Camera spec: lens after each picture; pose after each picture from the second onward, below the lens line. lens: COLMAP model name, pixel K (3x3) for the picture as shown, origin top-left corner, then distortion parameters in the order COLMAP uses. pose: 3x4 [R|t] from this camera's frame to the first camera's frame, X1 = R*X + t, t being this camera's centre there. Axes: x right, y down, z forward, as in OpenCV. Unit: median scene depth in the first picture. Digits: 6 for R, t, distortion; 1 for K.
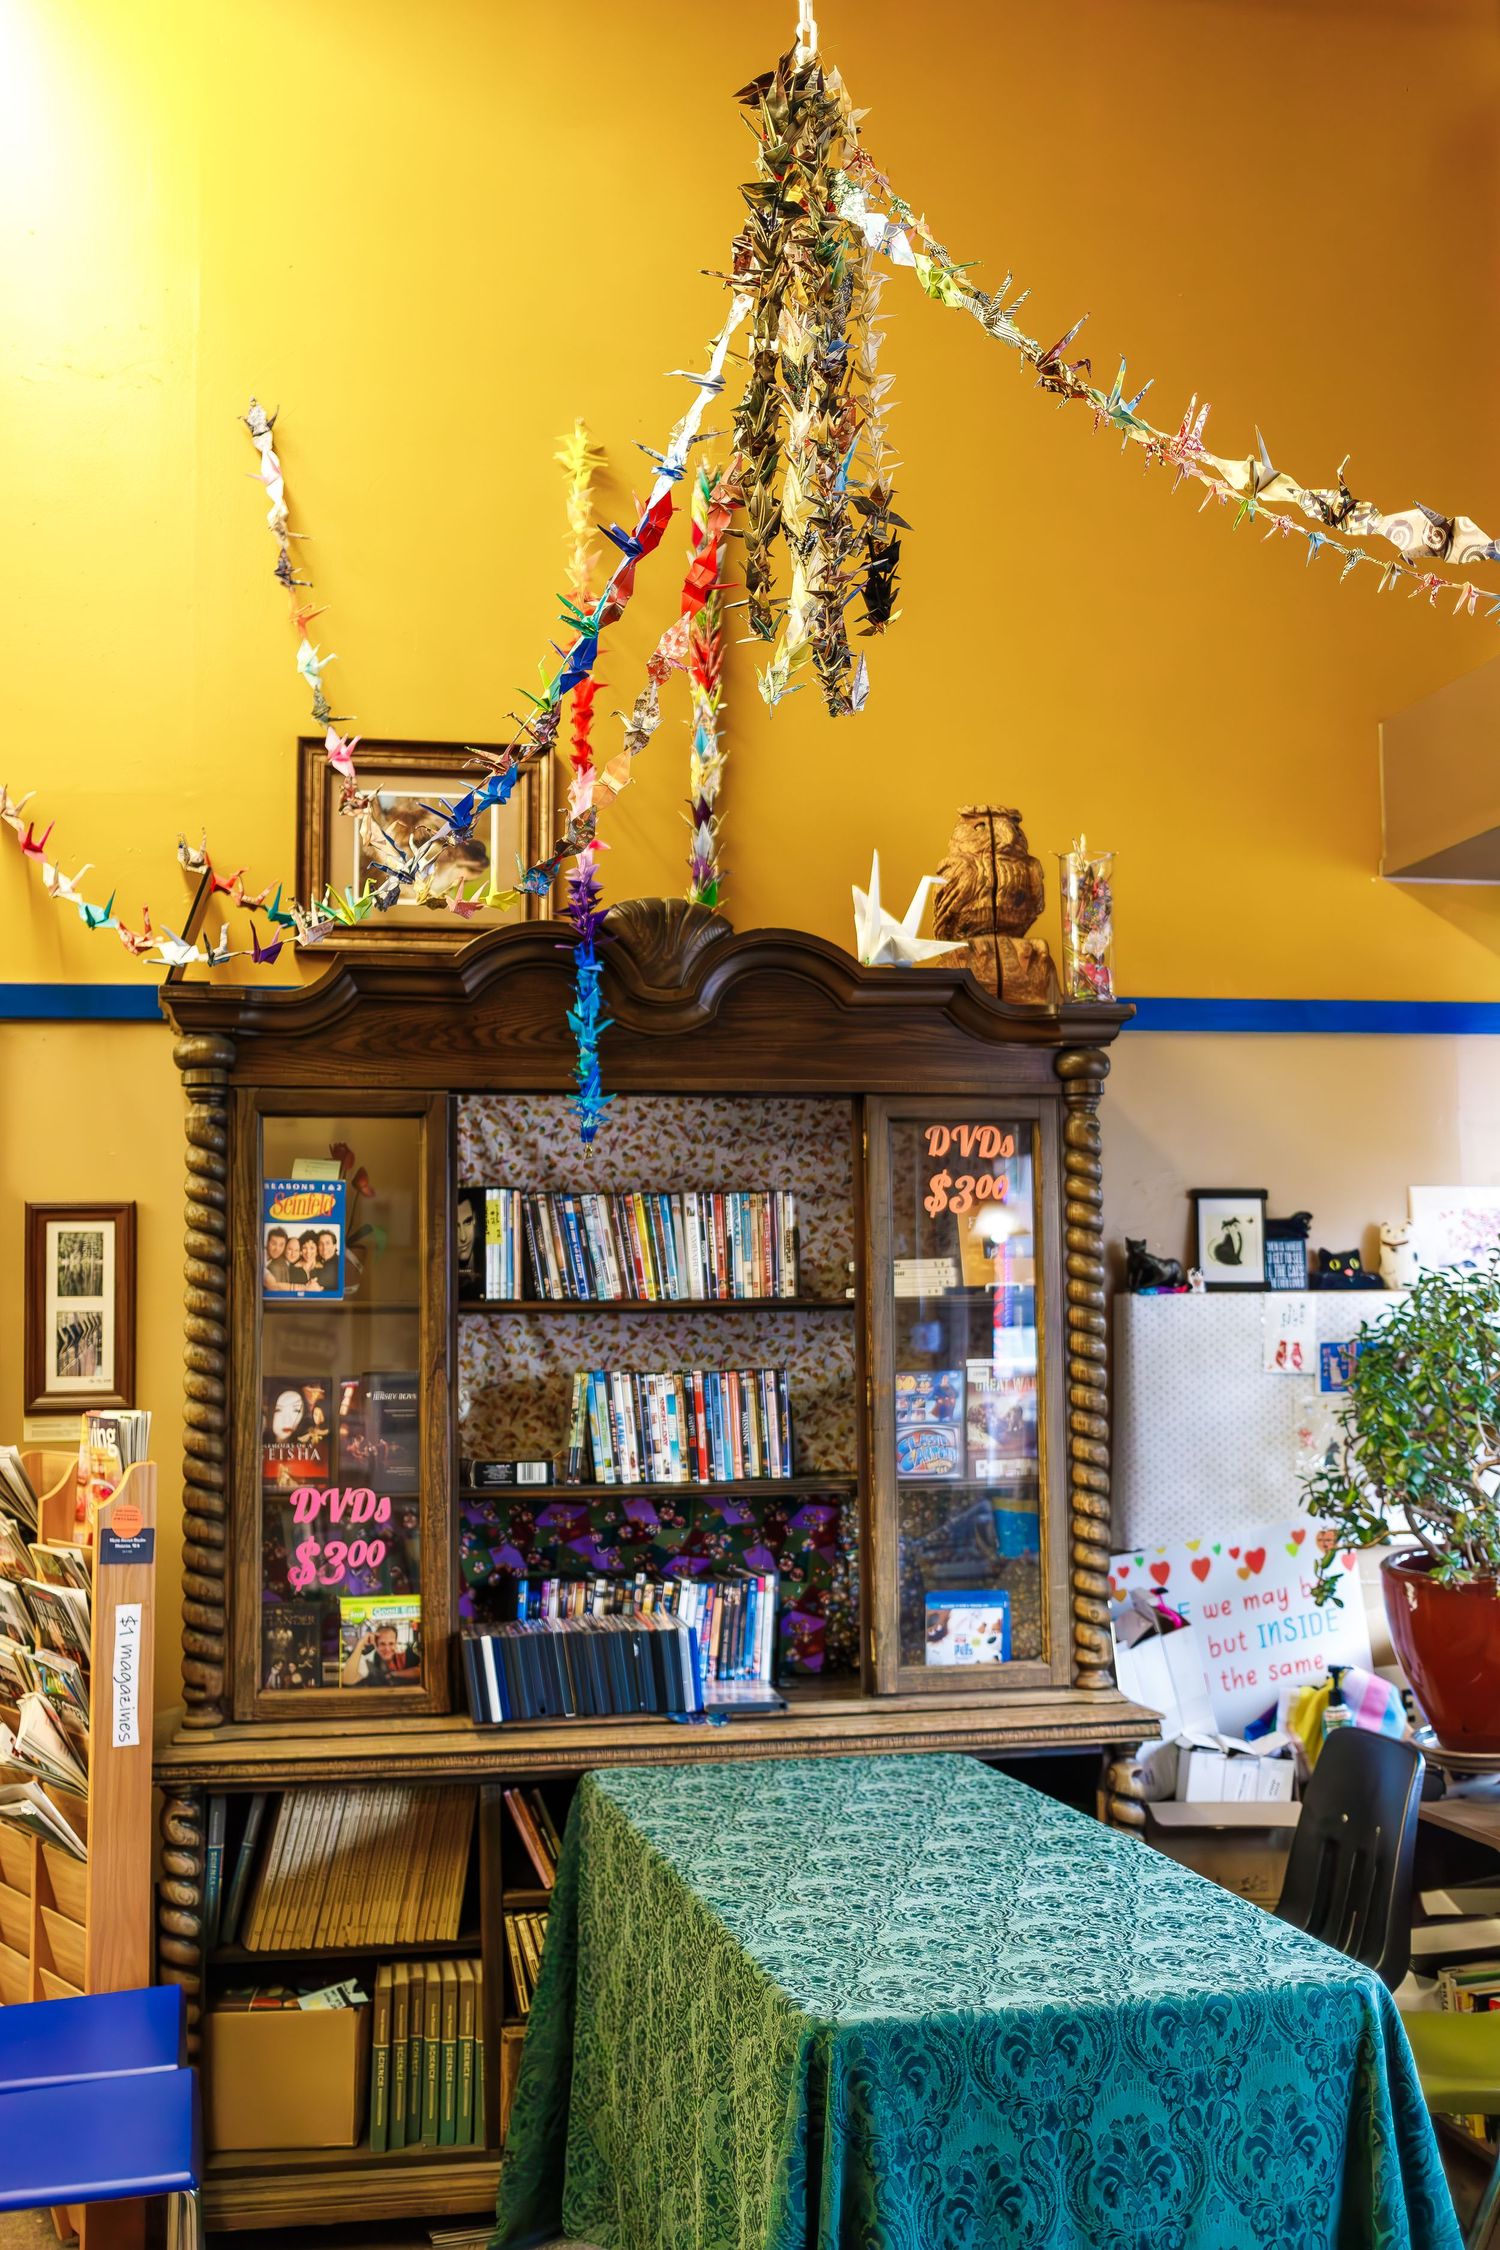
lens RADIAL K [[2555.5, 0, 750.6], [0, 2555.5, 1126.3], [0, 0, 1]] dist [0.001463, 0.000000]
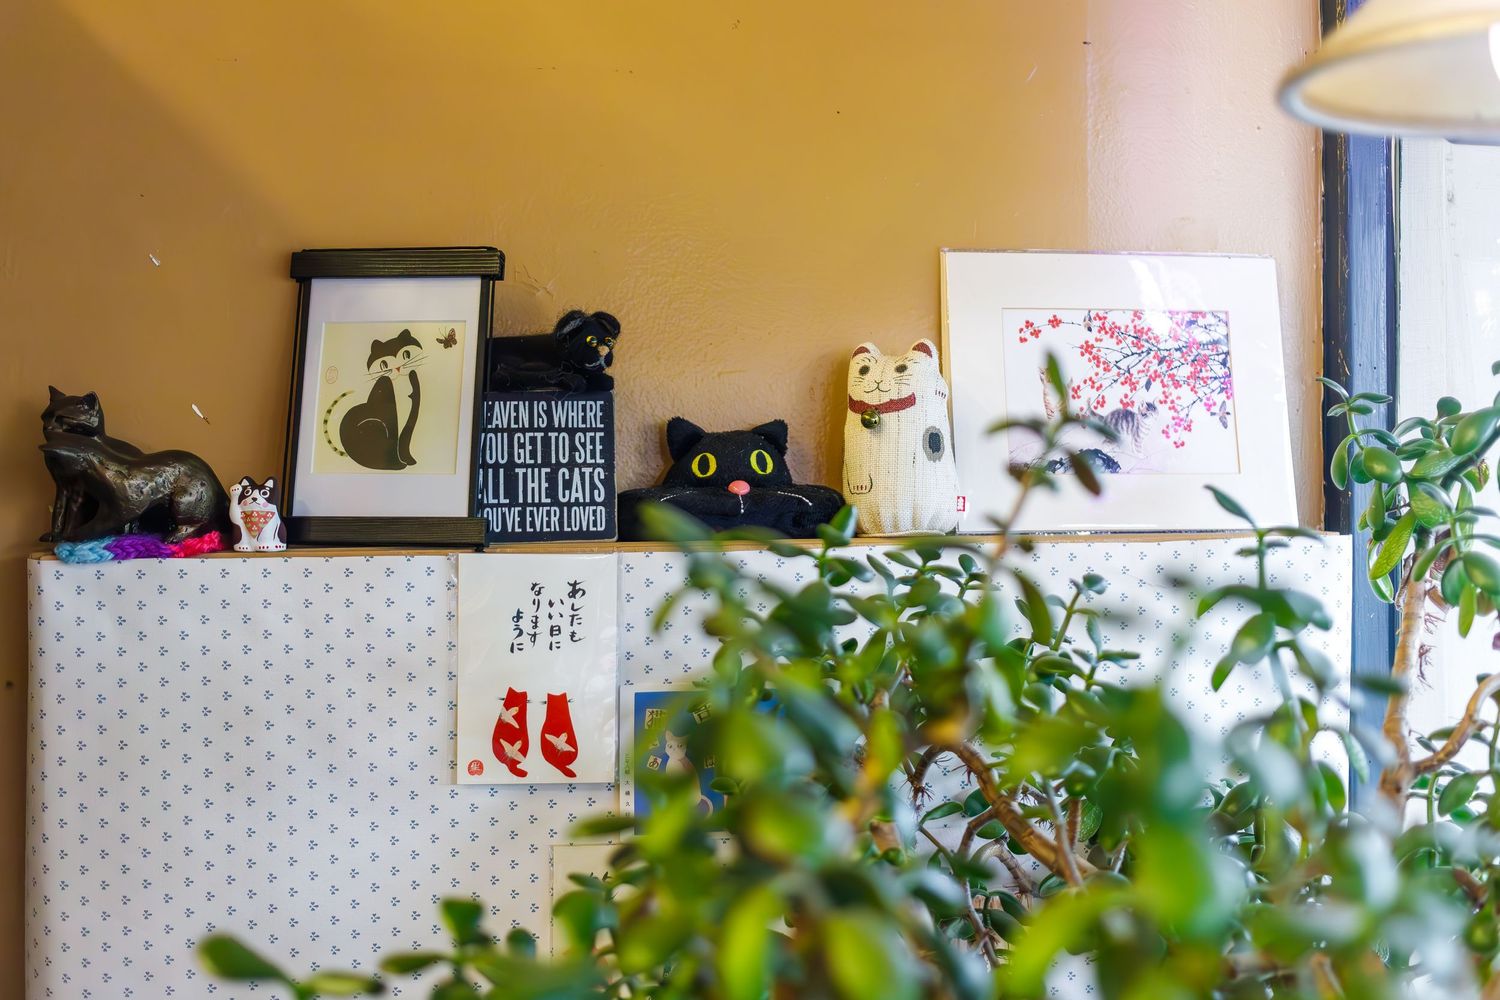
lens RADIAL K [[1703.7, 0, 749.5], [0, 1703.7, 497.8], [0, 0, 1]] dist [0.001463, 0.000000]
pose [[0.999375, 0.001446, -0.035315, 0.245237], [0.001969, 0.995332, 0.096491, 0.036135], [0.035290, -0.096500, 0.994707, 0.771059]]
